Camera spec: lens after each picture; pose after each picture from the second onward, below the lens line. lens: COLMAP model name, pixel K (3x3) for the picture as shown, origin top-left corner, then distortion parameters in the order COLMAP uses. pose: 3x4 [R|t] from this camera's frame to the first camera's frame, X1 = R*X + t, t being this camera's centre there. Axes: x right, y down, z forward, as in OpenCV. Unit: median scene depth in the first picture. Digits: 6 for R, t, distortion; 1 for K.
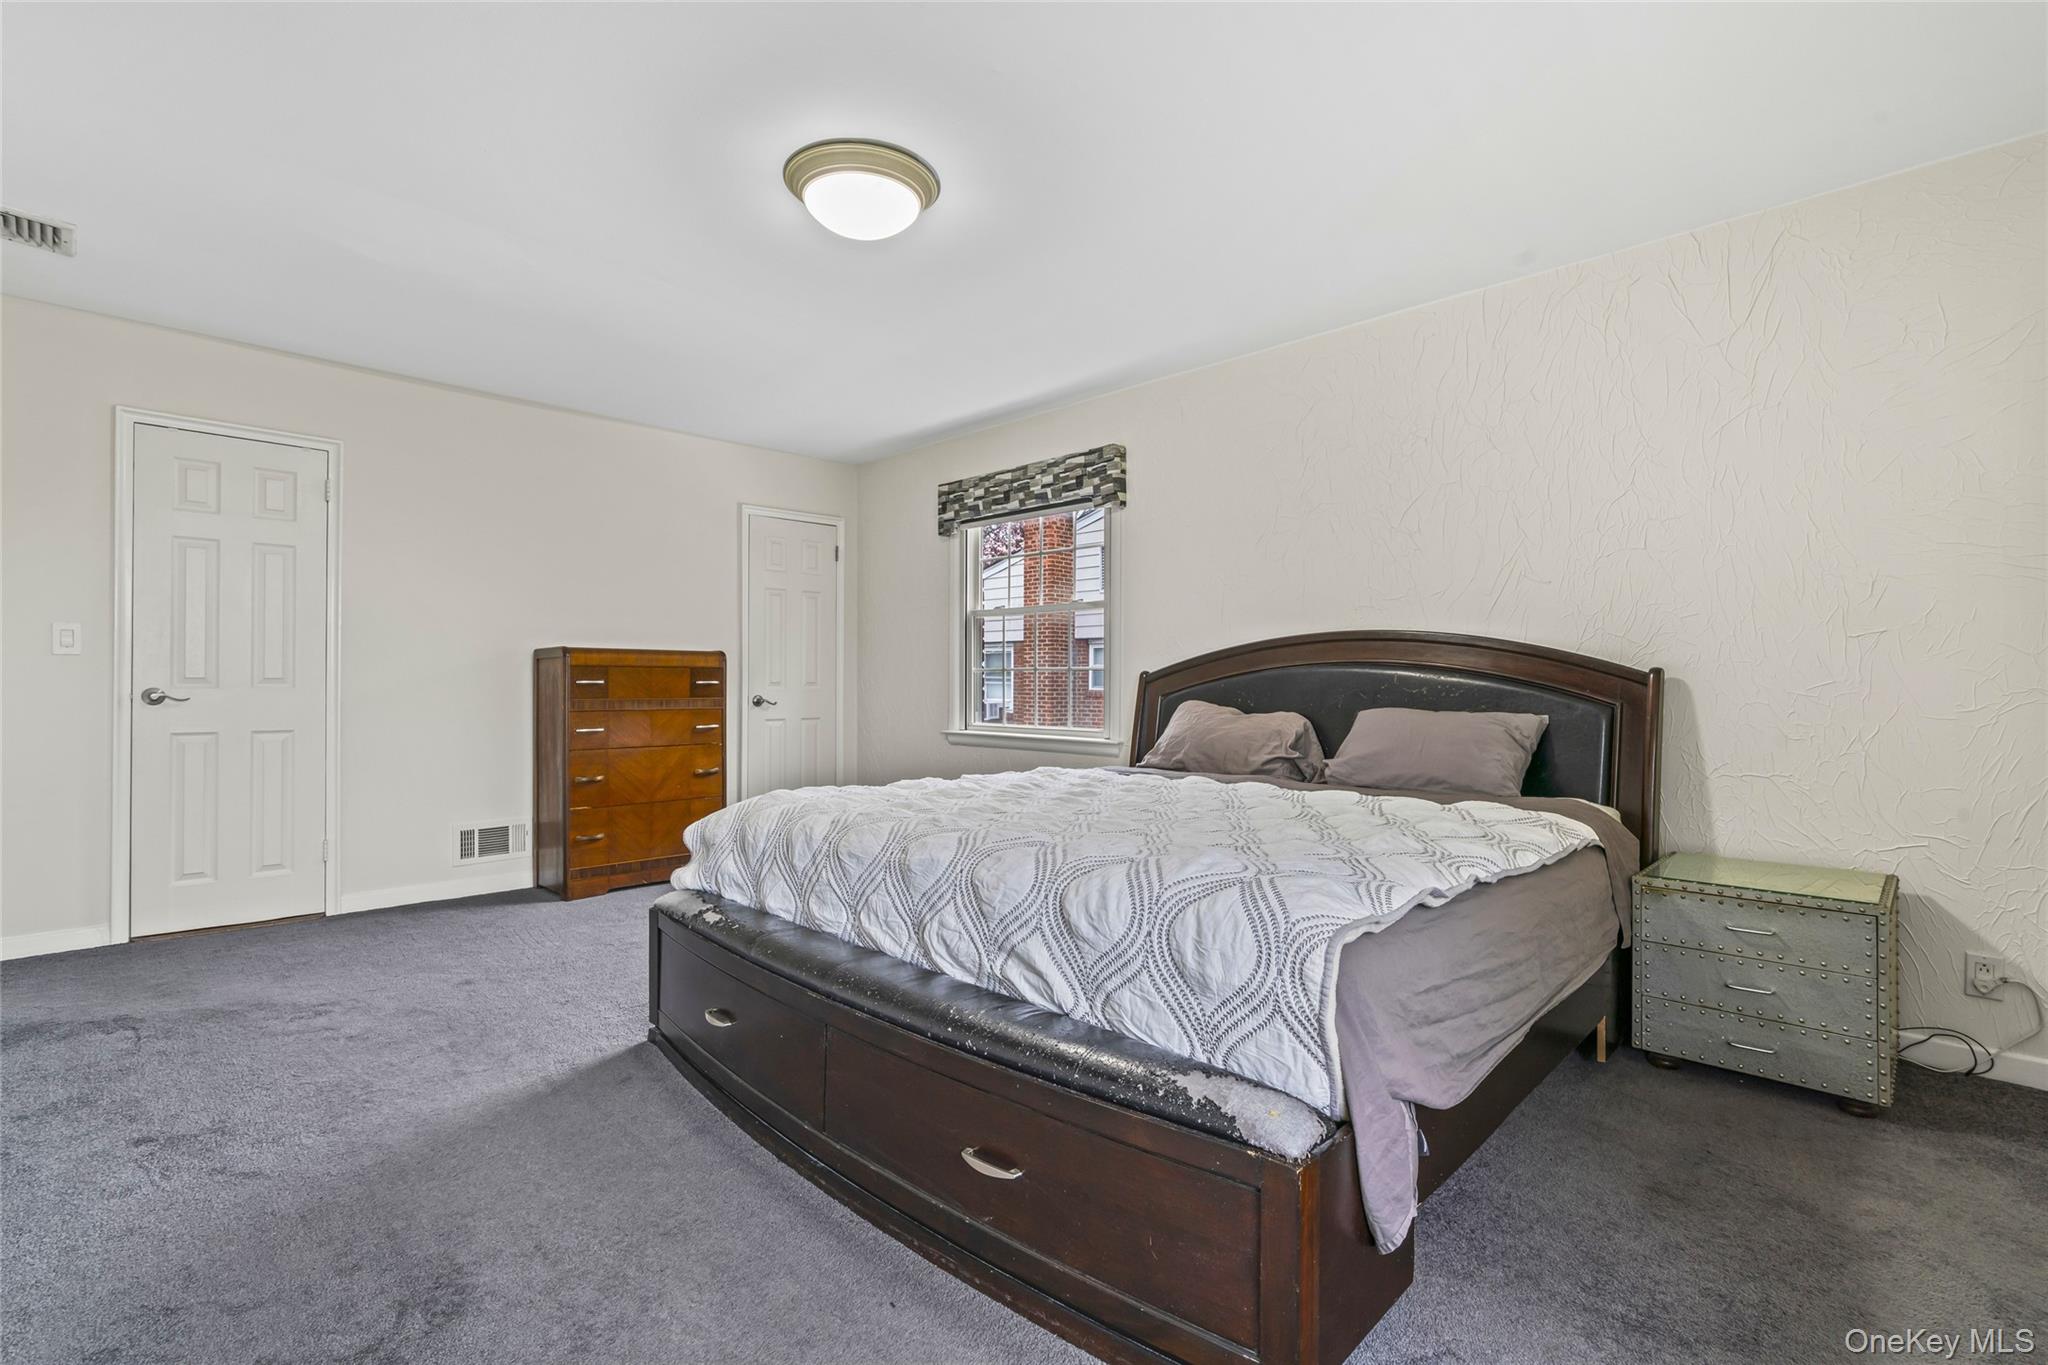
lens RADIAL K [[941.9, 0, 1018.8], [0, 941.9, 672.5], [0, 0, 1]] dist [0.012768, 0.001541]
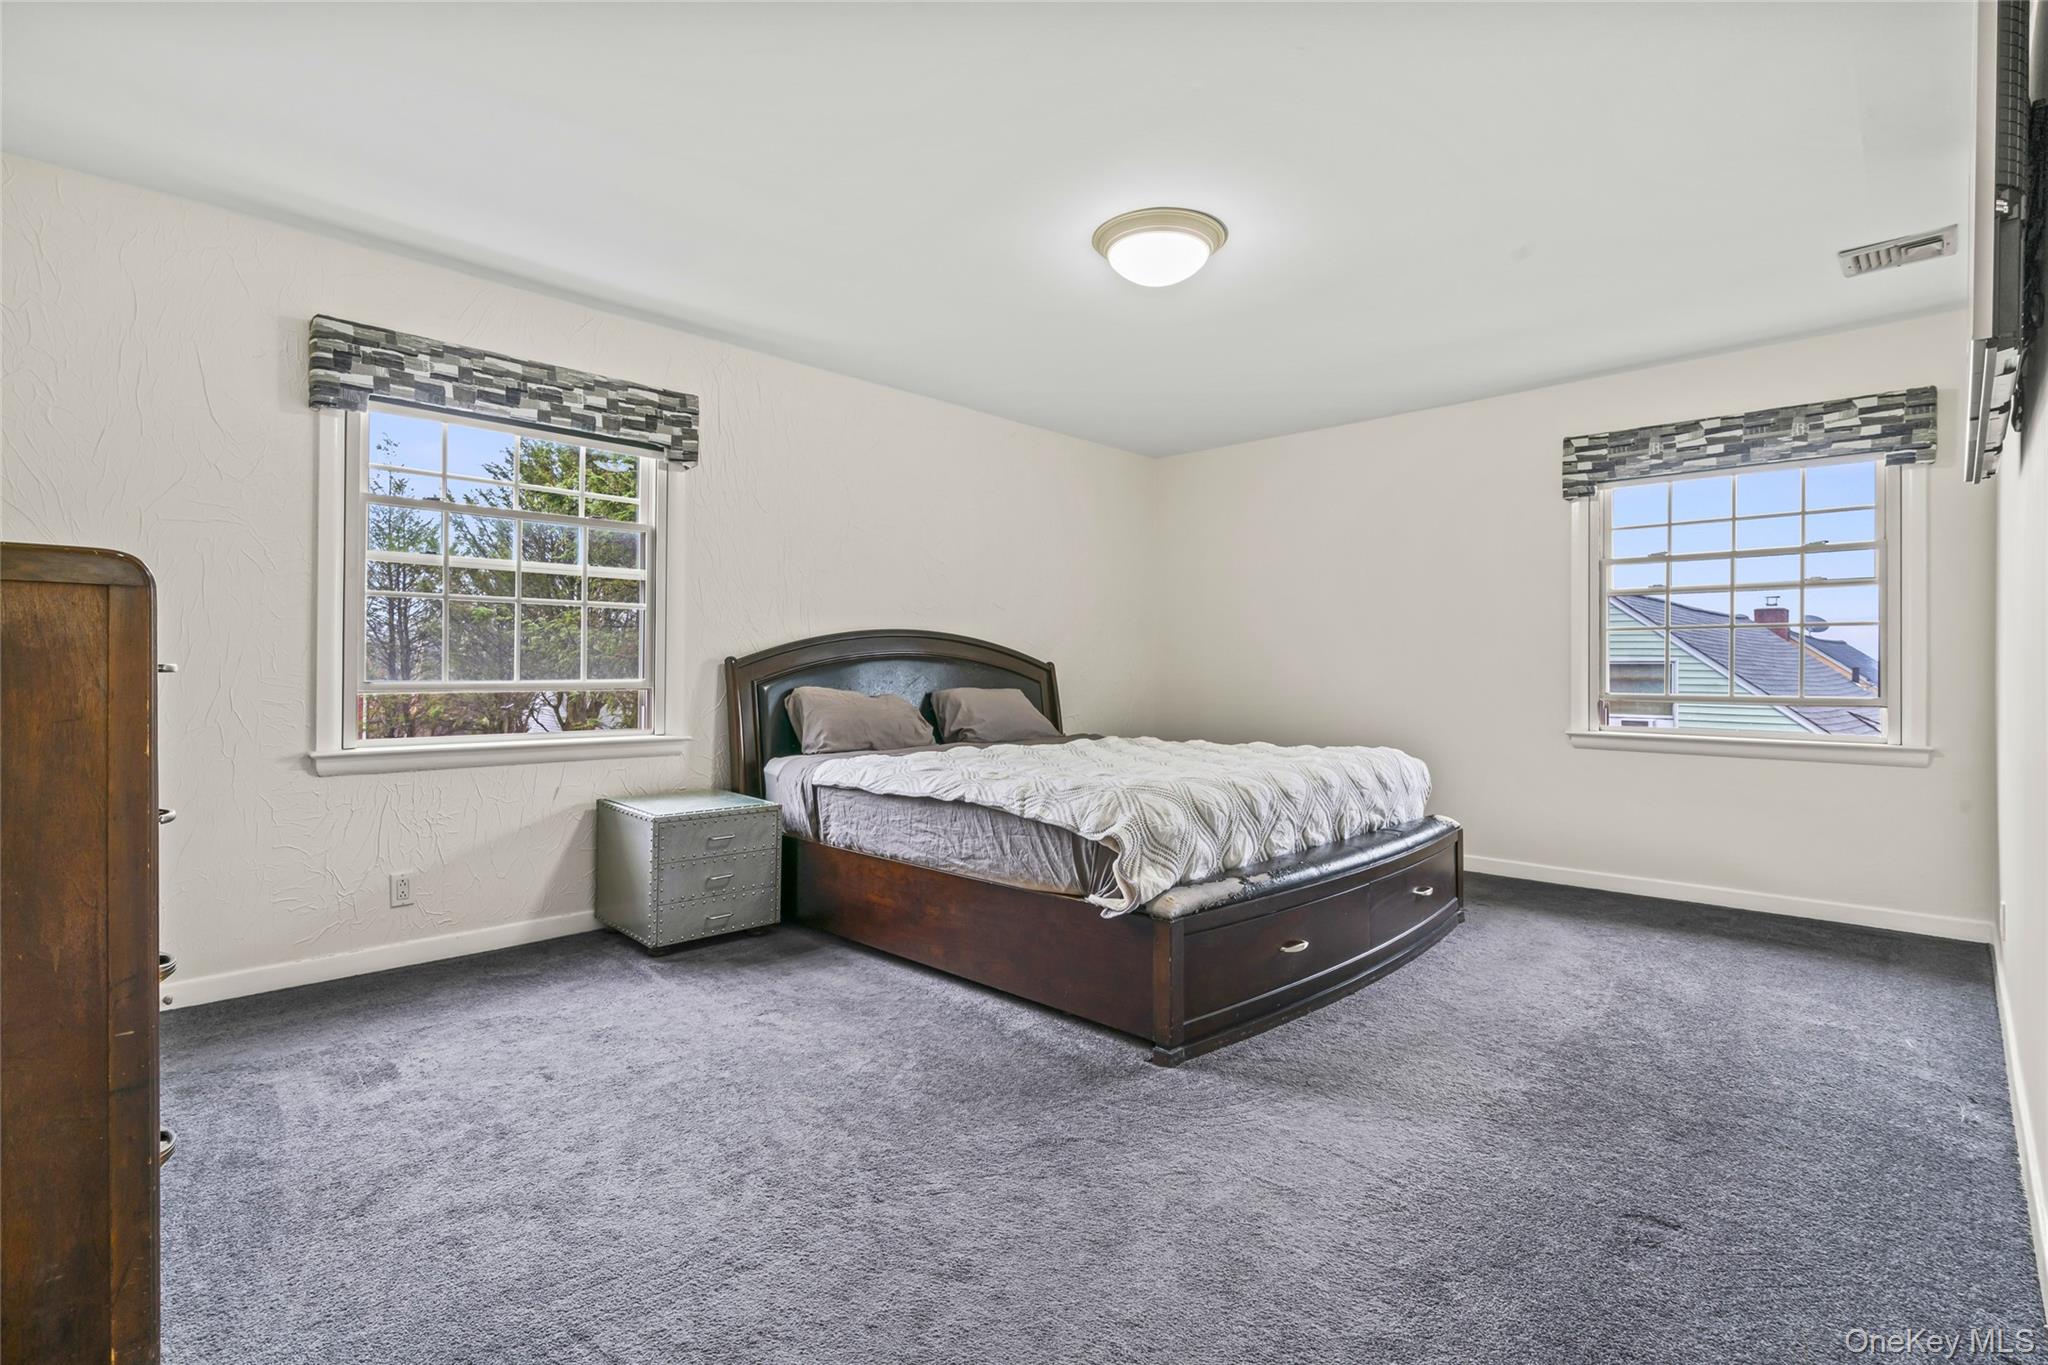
lens RADIAL K [[952.1, 0, 1016.4], [0, 952.1, 688.1], [0, 0, 1]] dist [-0.010651, 0.003437]
pose [[-0.009694, -0.013258, 0.999865, -0.744489], [-0.006728, 0.999890, 0.013193, 0.013732], [-0.999930, -0.006599, -0.009782, 0.673316]]
